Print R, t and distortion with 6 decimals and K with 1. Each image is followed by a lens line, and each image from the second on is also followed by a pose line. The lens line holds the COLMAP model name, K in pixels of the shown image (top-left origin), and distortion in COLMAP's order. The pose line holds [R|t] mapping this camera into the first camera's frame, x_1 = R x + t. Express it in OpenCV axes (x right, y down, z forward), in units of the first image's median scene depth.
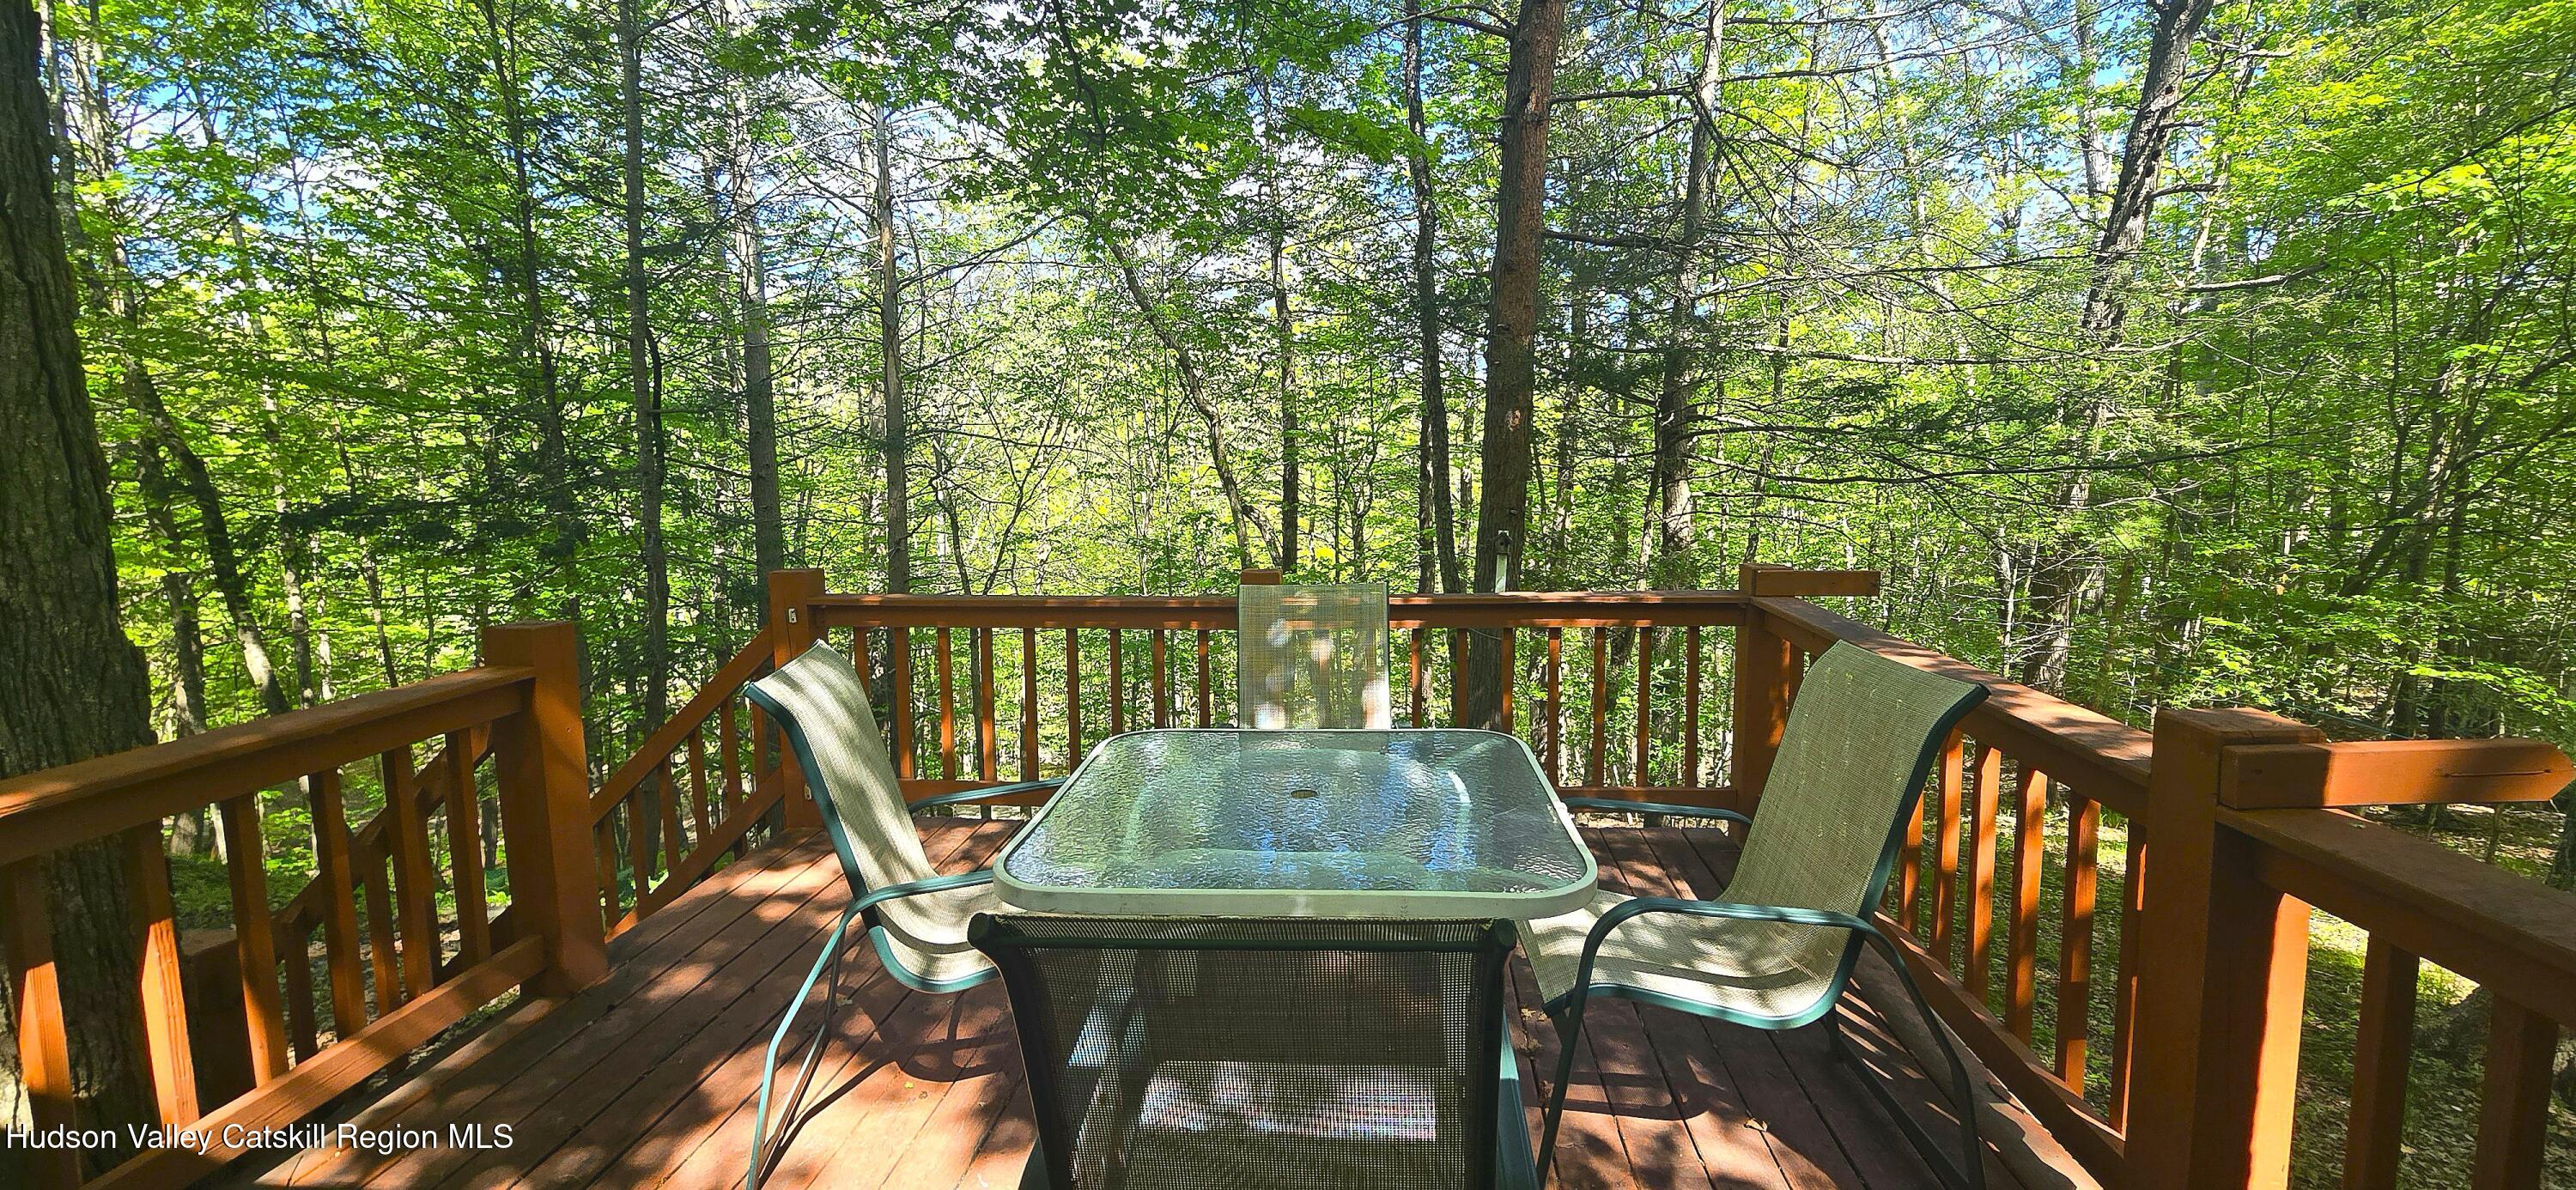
lens RADIAL K [[1054.6, 0, 1297.6], [0, 1054.6, 577.6], [0, 0, 1]] dist [-0.002482, -0.000273]
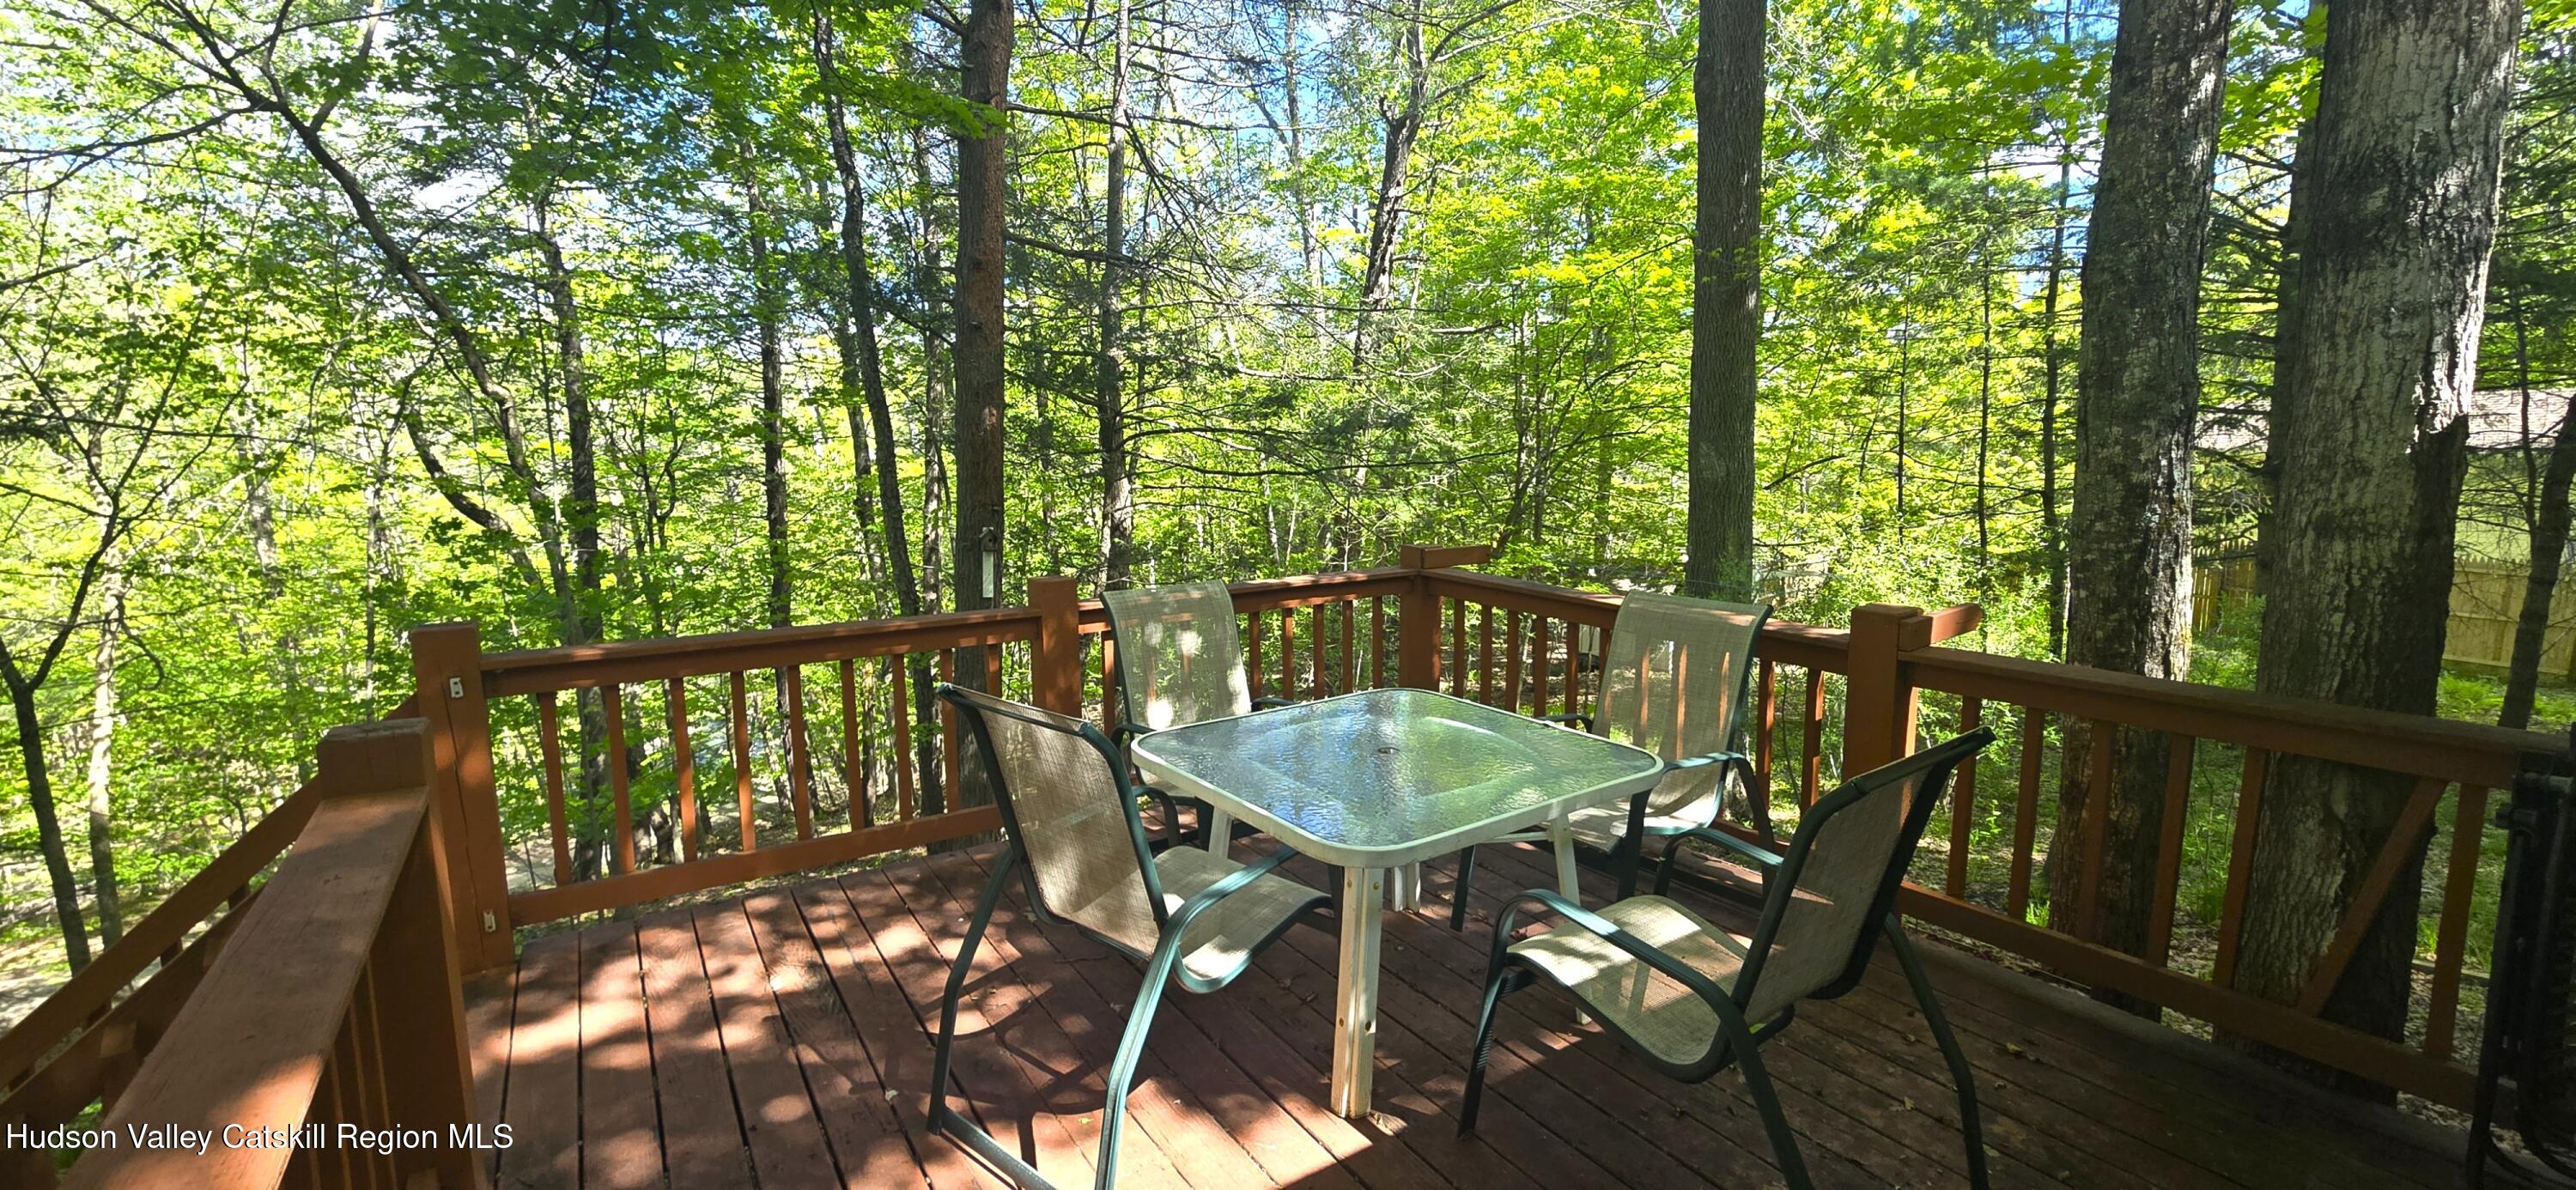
lens RADIAL K [[1054.6, 0, 1297.6], [0, 1054.6, 577.6], [0, 0, 1]] dist [-0.002482, -0.000273]
pose [[0.778130, -0.073793, 0.623753, -0.178668], [0.067402, 0.997150, 0.033883, -0.009548], [-0.624476, 0.015677, 0.780887, 0.023161]]
